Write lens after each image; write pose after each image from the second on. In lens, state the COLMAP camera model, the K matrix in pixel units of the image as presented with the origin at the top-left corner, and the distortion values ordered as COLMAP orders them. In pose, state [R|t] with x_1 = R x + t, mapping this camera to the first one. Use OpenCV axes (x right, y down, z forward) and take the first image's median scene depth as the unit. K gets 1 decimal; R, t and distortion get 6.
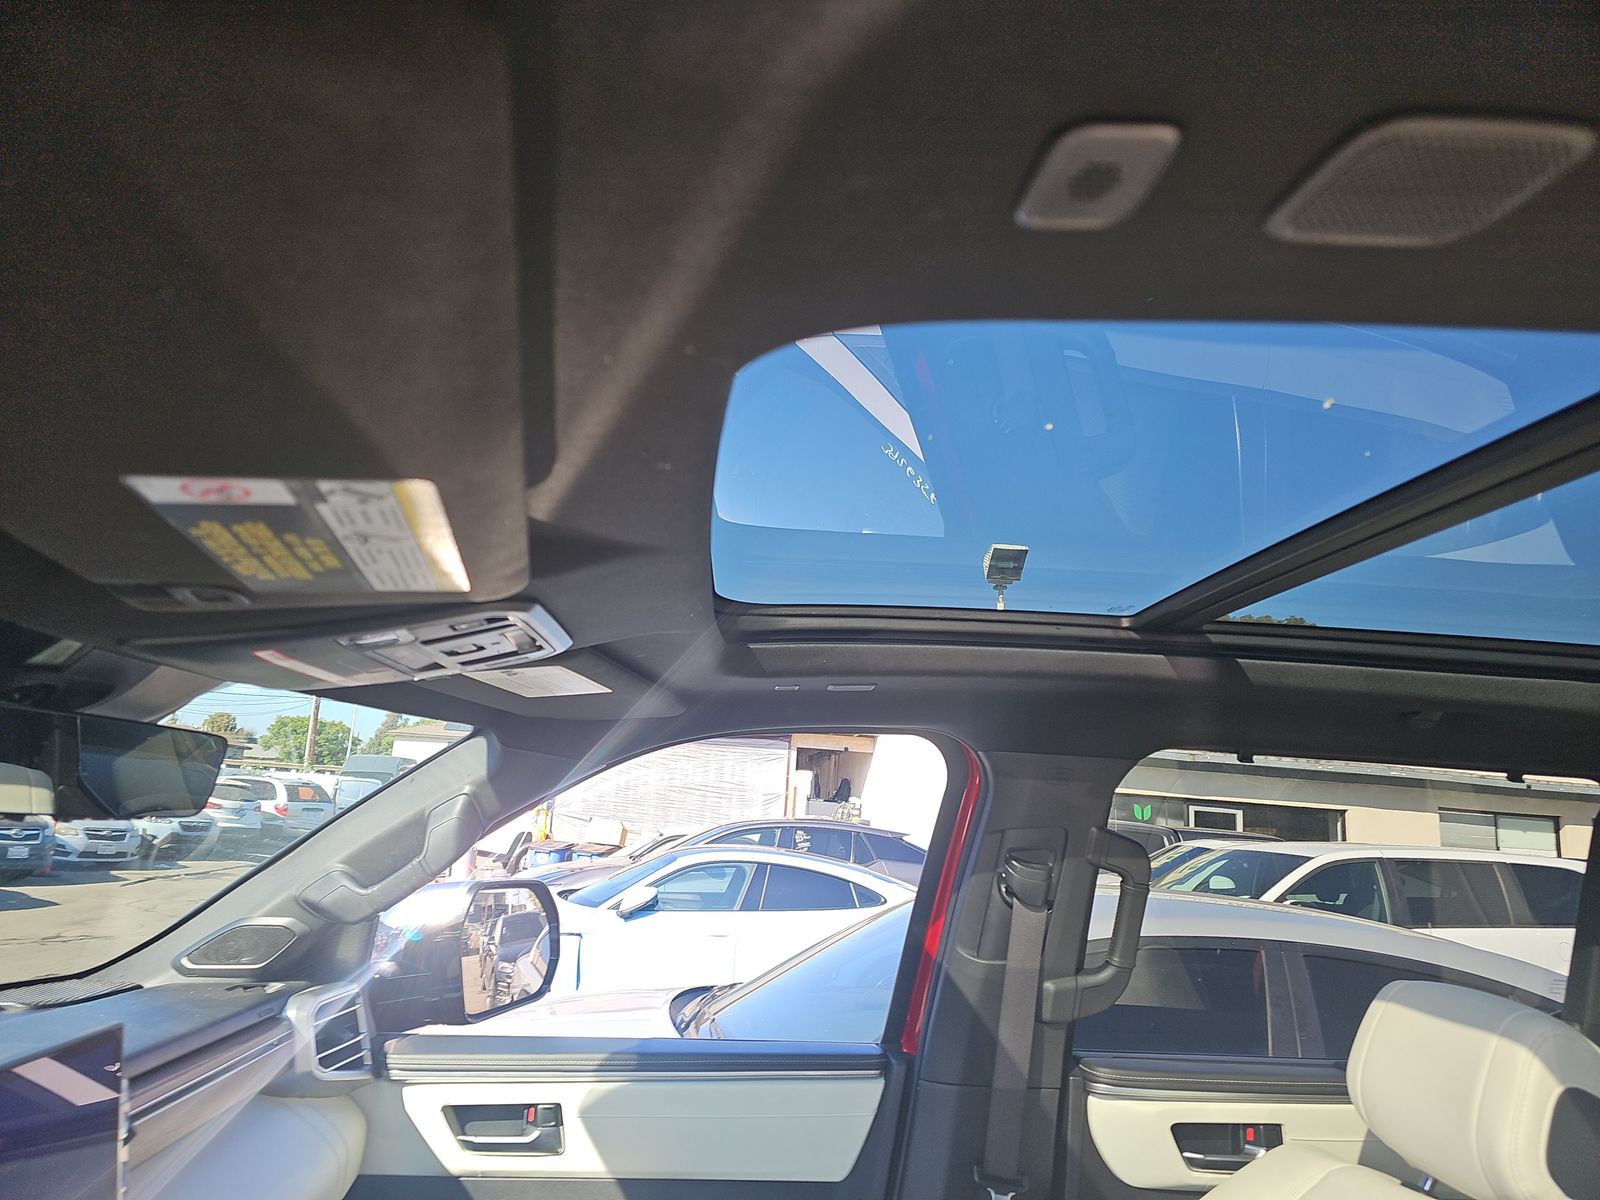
lens RADIAL K [[1064.3, 0, 790.9], [0, 1064.3, 603.7], [0, 0, 1]] dist [0.040667, -0.040152]
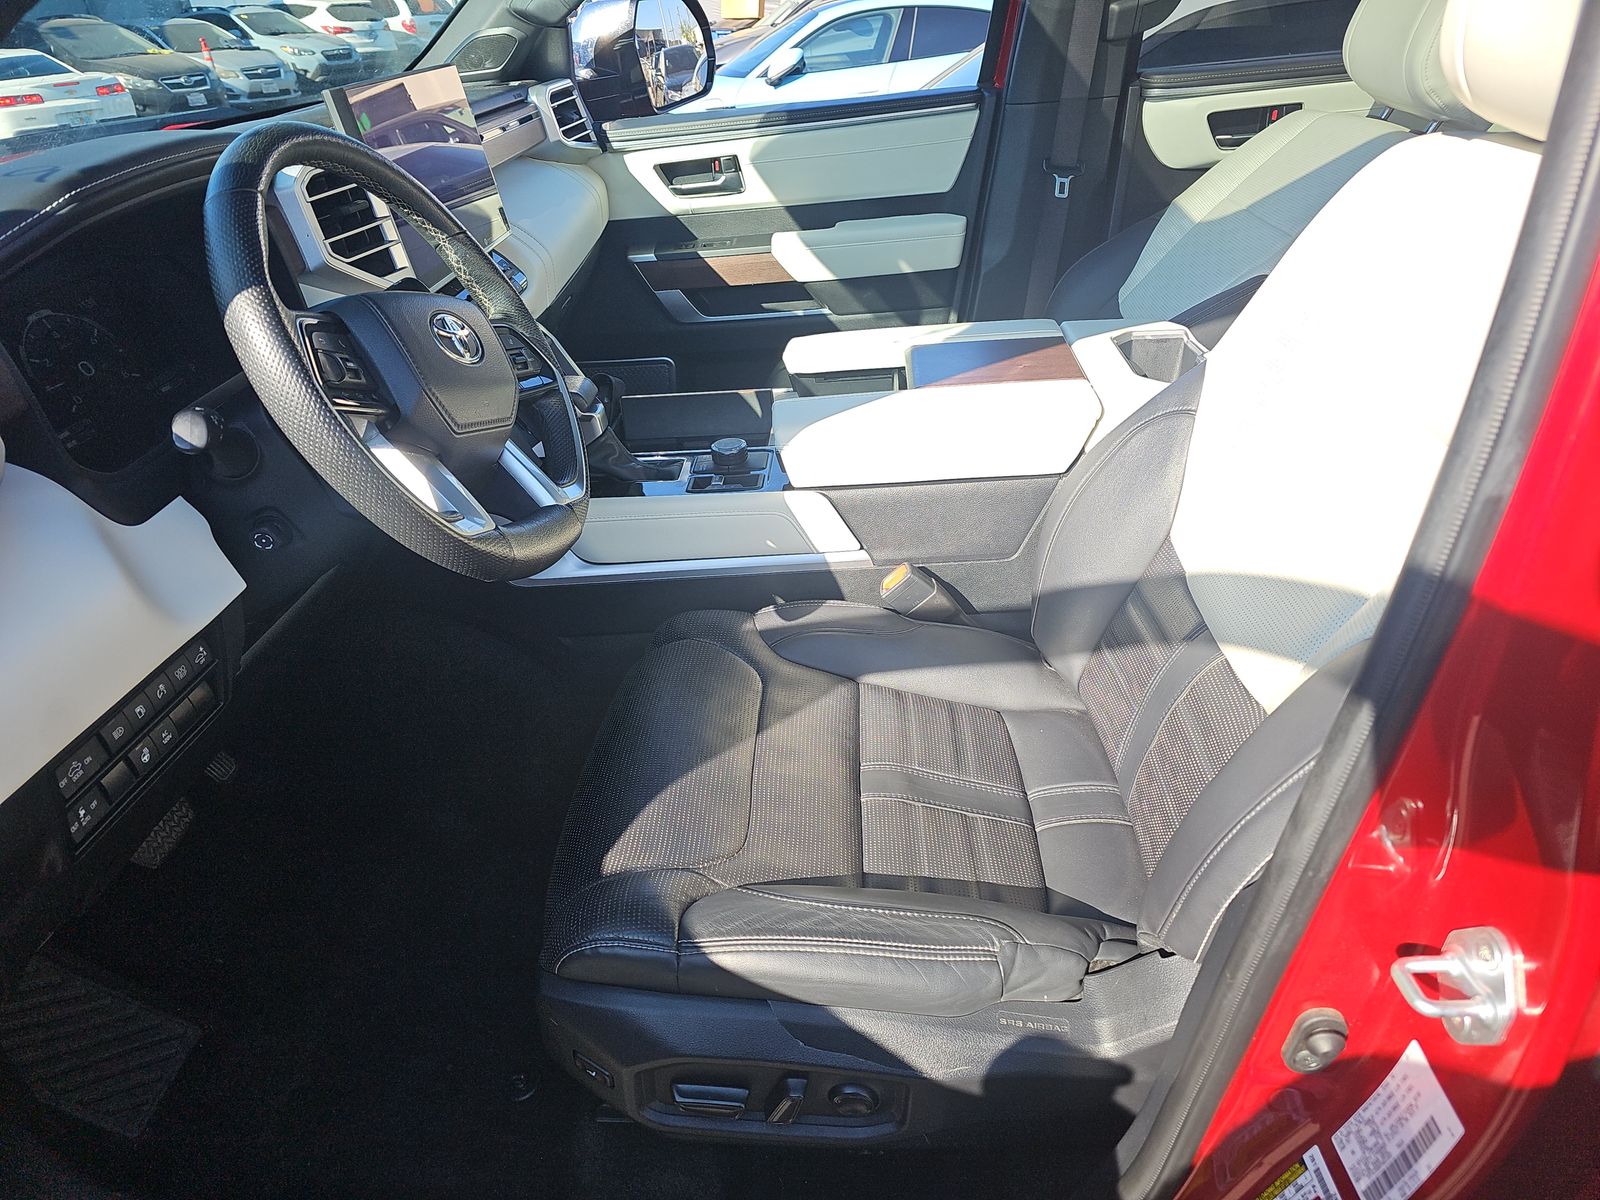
lens RADIAL K [[1064.3, 0, 775.1], [0, 1064.3, 603.8], [0, 0, 1]] dist [0.040667, -0.040152]
pose [[0.982850, -0.034146, -0.181219, 0.059886], [0.145623, 0.746623, 0.649113, 0.016409], [0.113137, -0.664370, 0.738791, -0.374919]]
